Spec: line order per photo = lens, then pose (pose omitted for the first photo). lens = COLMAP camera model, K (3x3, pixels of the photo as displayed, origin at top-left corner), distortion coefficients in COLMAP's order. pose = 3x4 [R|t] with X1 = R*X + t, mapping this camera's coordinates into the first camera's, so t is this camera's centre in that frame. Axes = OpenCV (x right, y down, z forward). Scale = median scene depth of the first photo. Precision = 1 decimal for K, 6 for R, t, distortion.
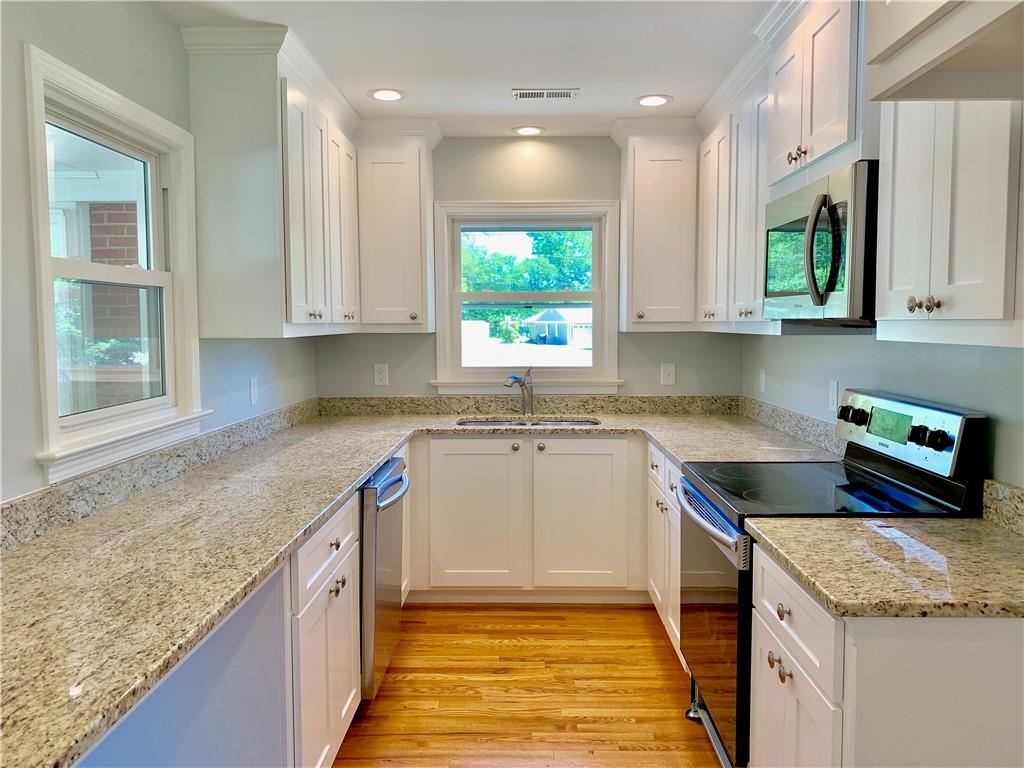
lens RADIAL K [[779.4, 0, 514.9], [0, 779.4, 374.9], [0, 0, 1]] dist [0.027036, -0.040477]
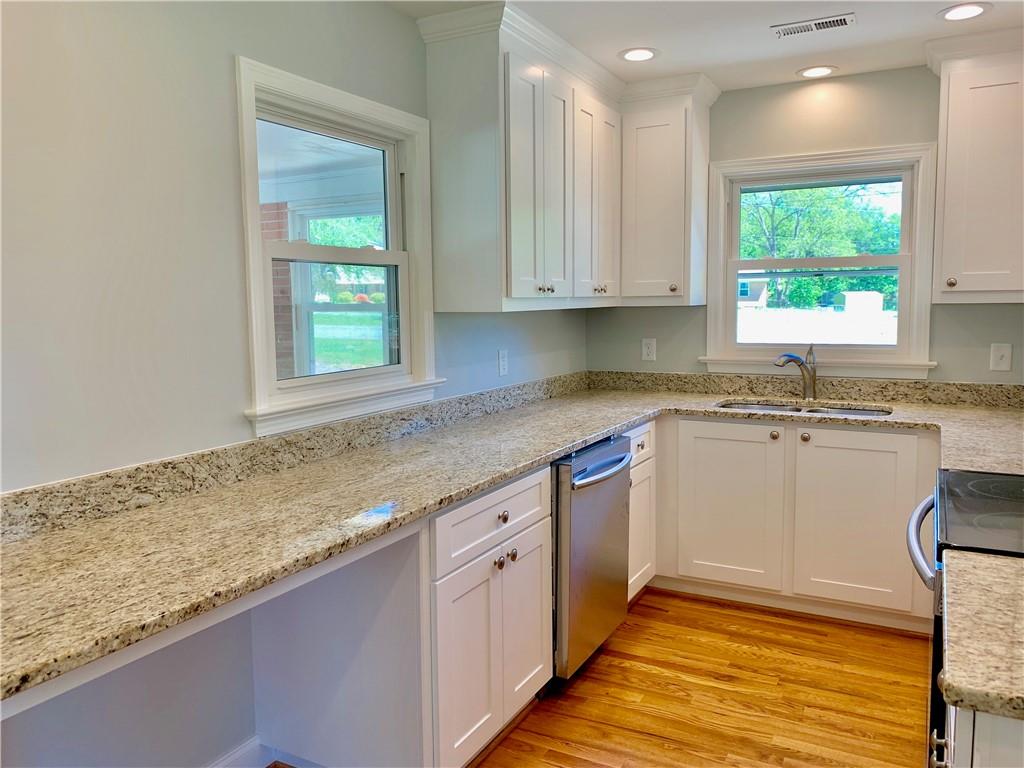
lens RADIAL K [[779.4, 0, 514.9], [0, 779.4, 374.9], [0, 0, 1]] dist [0.027036, -0.040477]
pose [[0.889441, 0.037663, -0.455496, 0.179801], [-0.022198, 0.998983, 0.039256, -0.004670], [0.456511, -0.024805, 0.889372, 0.093698]]
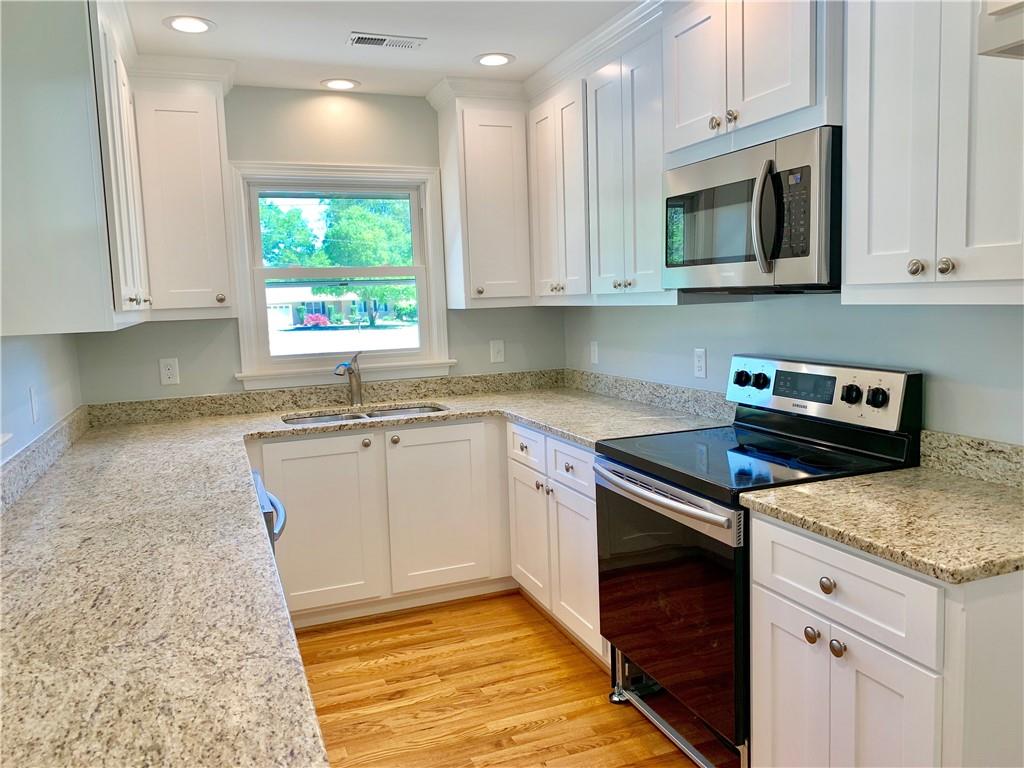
lens RADIAL K [[779.4, 0, 514.9], [0, 779.4, 374.9], [0, 0, 1]] dist [0.027036, -0.040477]
pose [[0.925367, -0.067995, 0.372923, -0.214431], [0.057605, 0.997579, 0.038948, -0.011594], [-0.374669, -0.014558, 0.927044, 0.143389]]
